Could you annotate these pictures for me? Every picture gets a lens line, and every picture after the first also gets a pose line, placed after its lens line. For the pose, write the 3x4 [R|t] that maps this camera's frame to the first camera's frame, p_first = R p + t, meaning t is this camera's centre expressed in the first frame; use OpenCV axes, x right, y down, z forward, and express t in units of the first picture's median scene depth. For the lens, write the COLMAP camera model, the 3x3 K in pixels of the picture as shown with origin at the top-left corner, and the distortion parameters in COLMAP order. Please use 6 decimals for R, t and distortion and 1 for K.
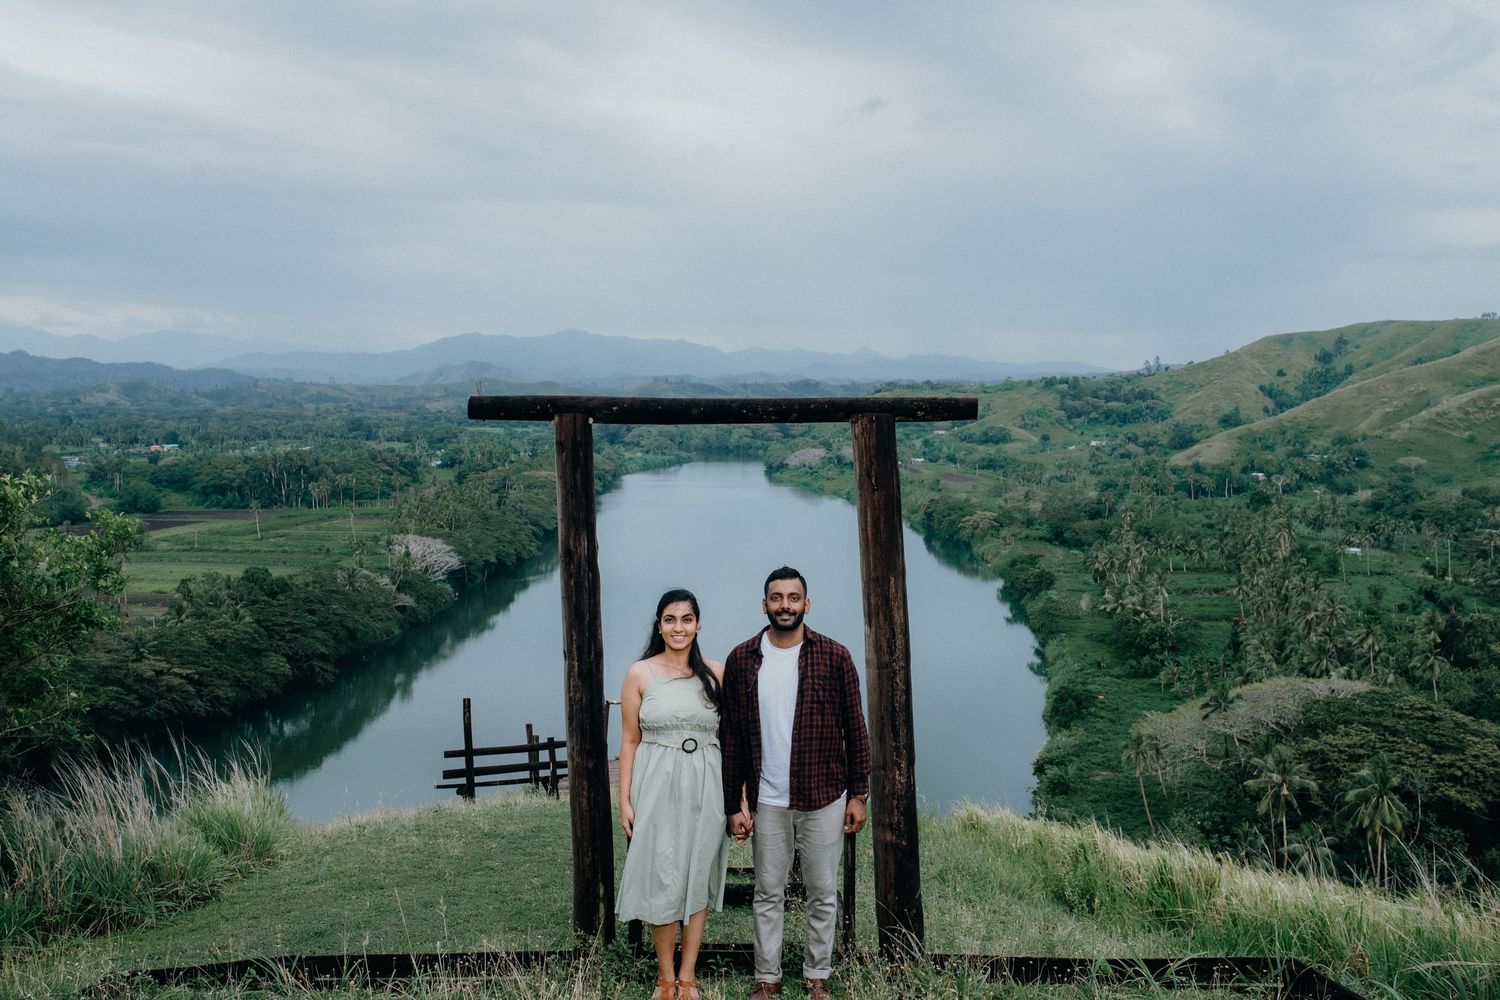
lens RADIAL K [[1622.8, 0, 750.0], [0, 1622.8, 500.0], [0, 0, 1]] dist [-0.010312, 0.011470]
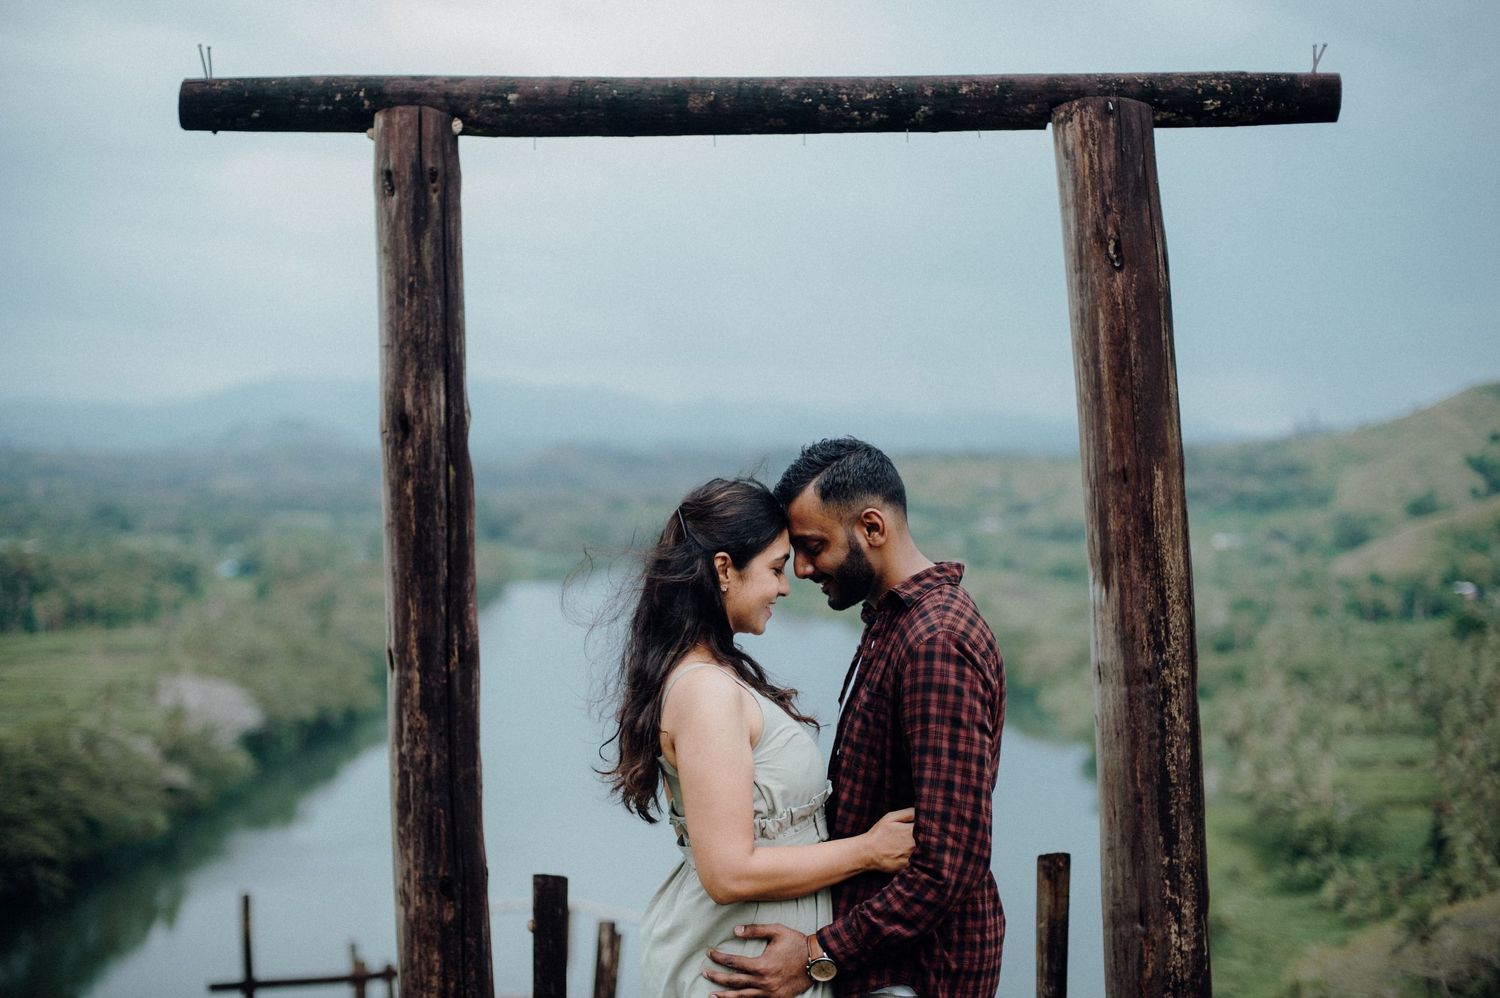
lens RADIAL K [[2405.9, 0, 750.0], [0, 2405.9, 499.0], [0, 0, 1]] dist [-0.088139, 0.003297]
pose [[0.999751, 0.003381, 0.022049, -0.002456], [-0.002077, 0.998263, -0.058880, 0.006692], [-0.022210, 0.058819, 0.998022, 0.026720]]
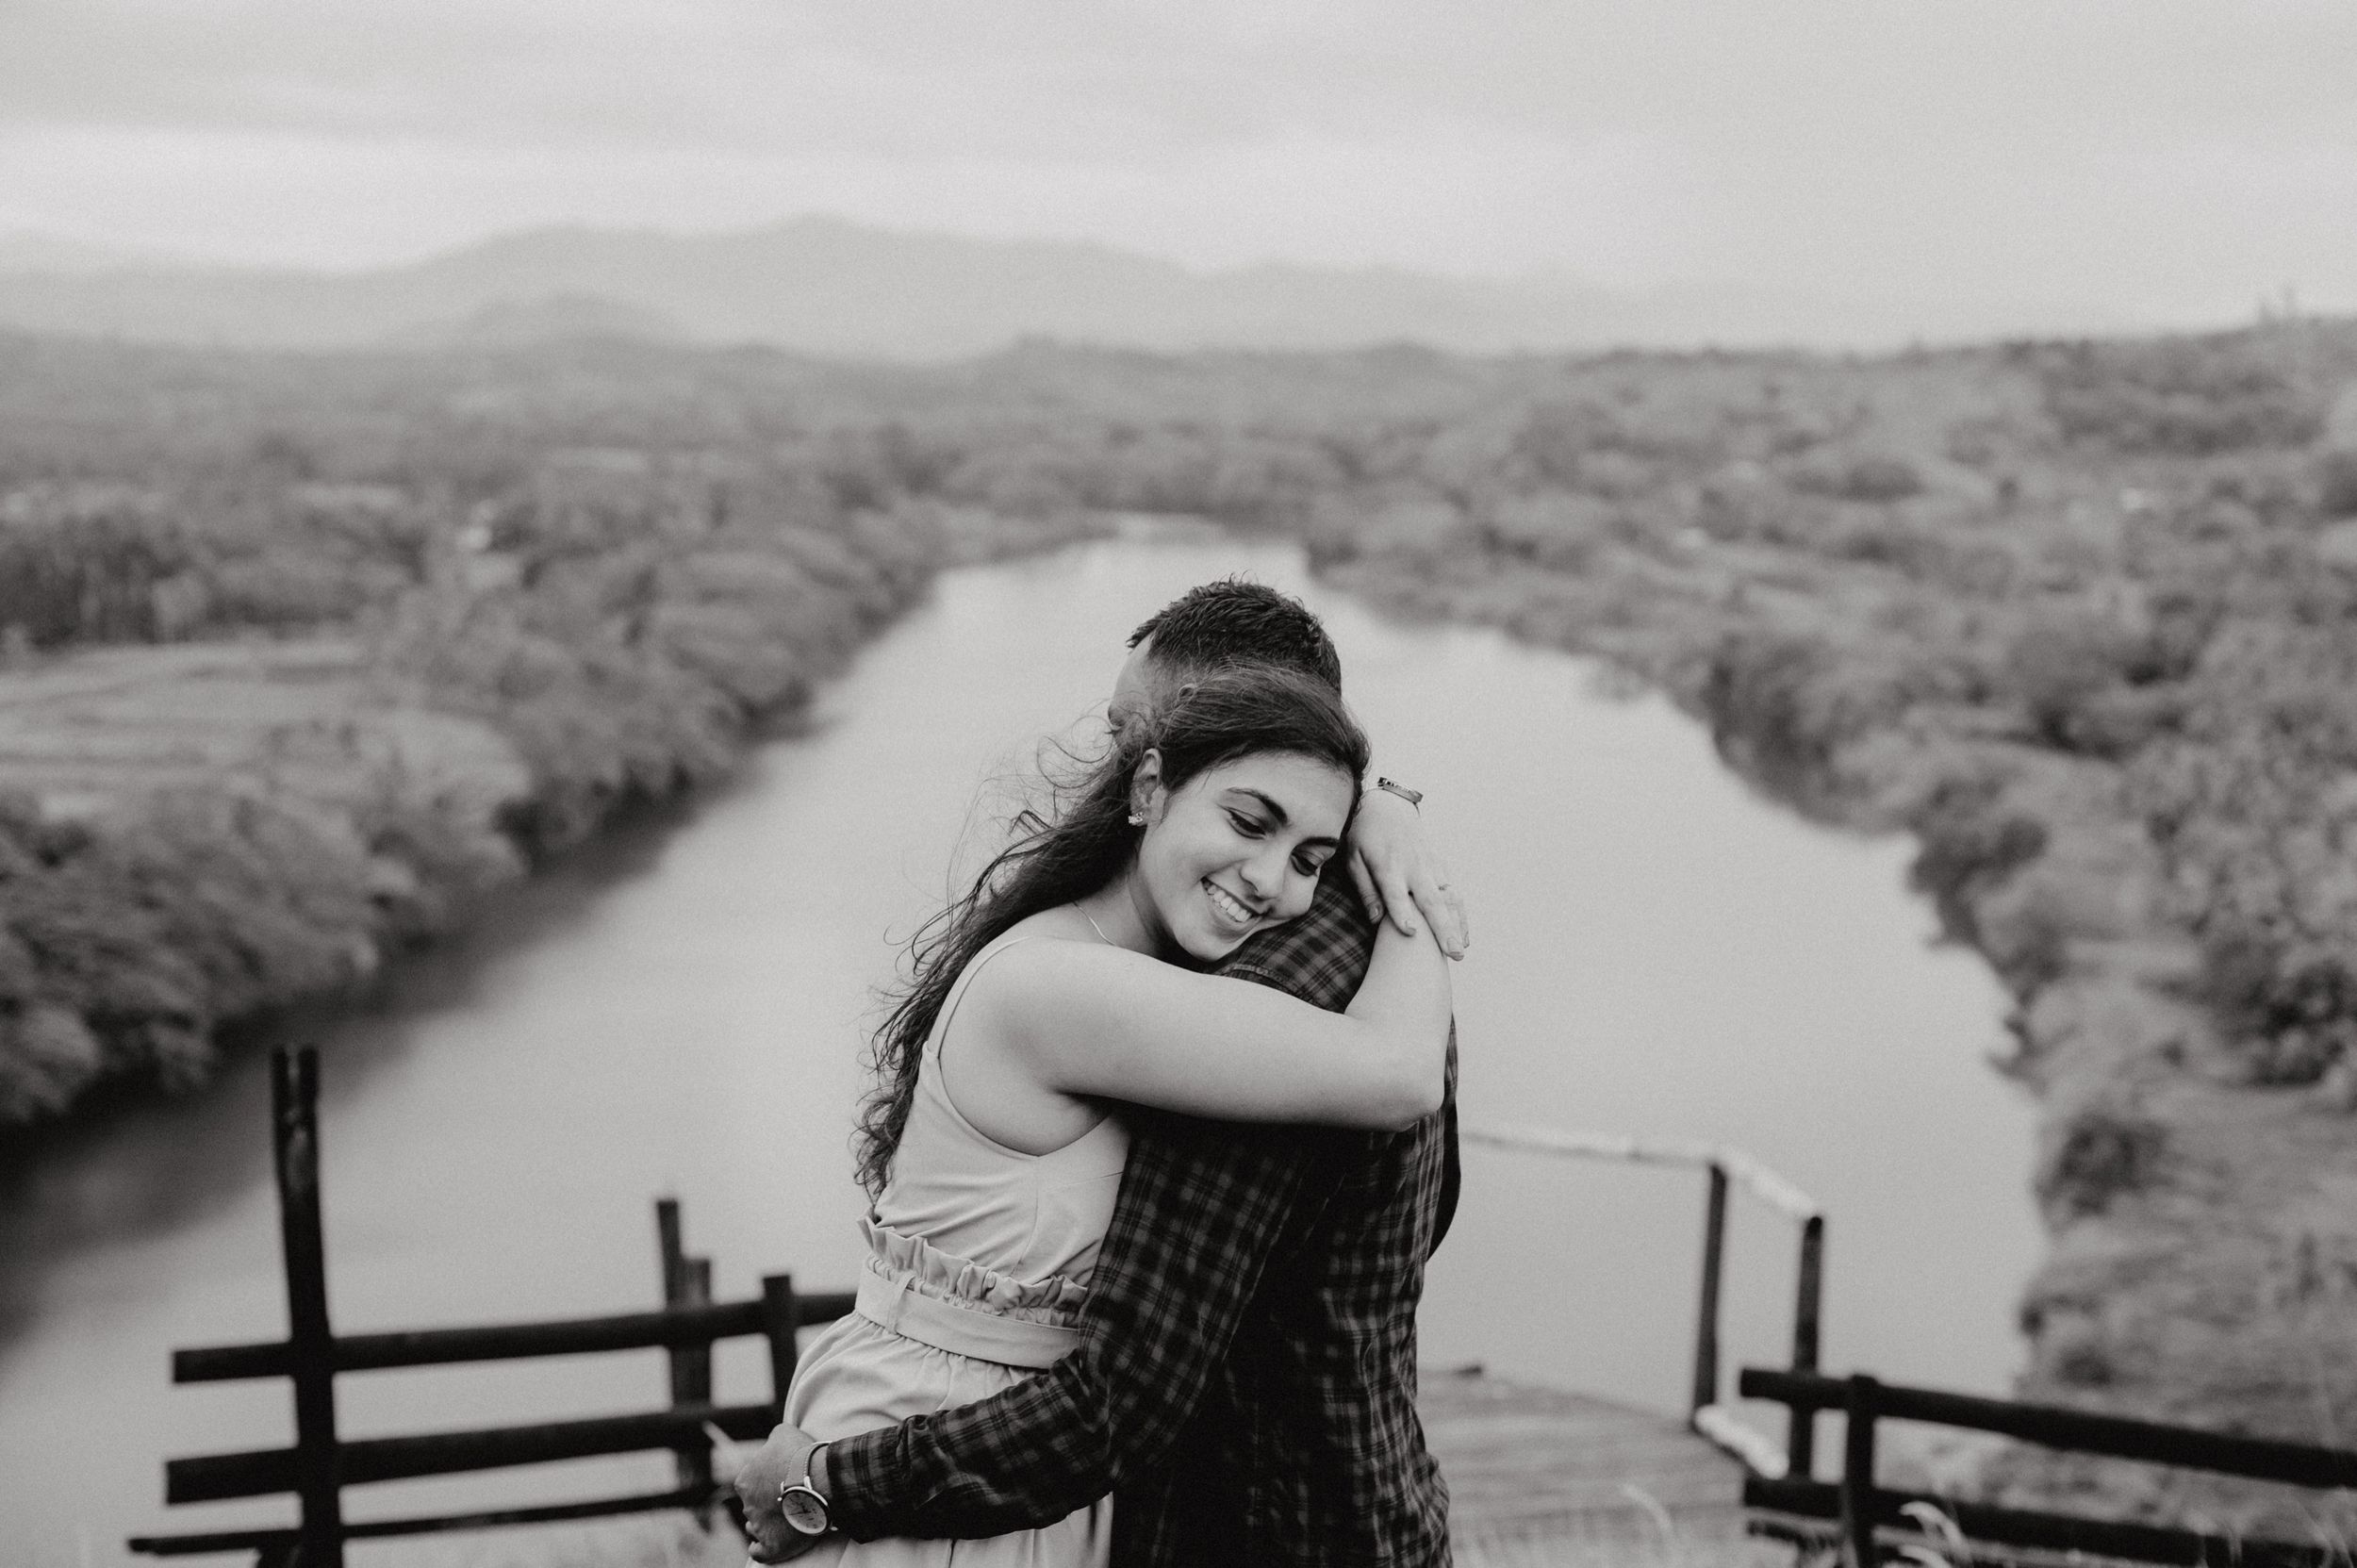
lens RADIAL K [[3637.1, 0, 1180.2], [0, 3637.1, 852.8], [0, 0, 1]] dist [-0.083671, 0.026889]
pose [[0.999954, 0.007148, -0.006344, -0.016256], [-0.006874, 0.999090, 0.042103, 0.017680], [0.006640, -0.042058, 0.999093, 0.128432]]
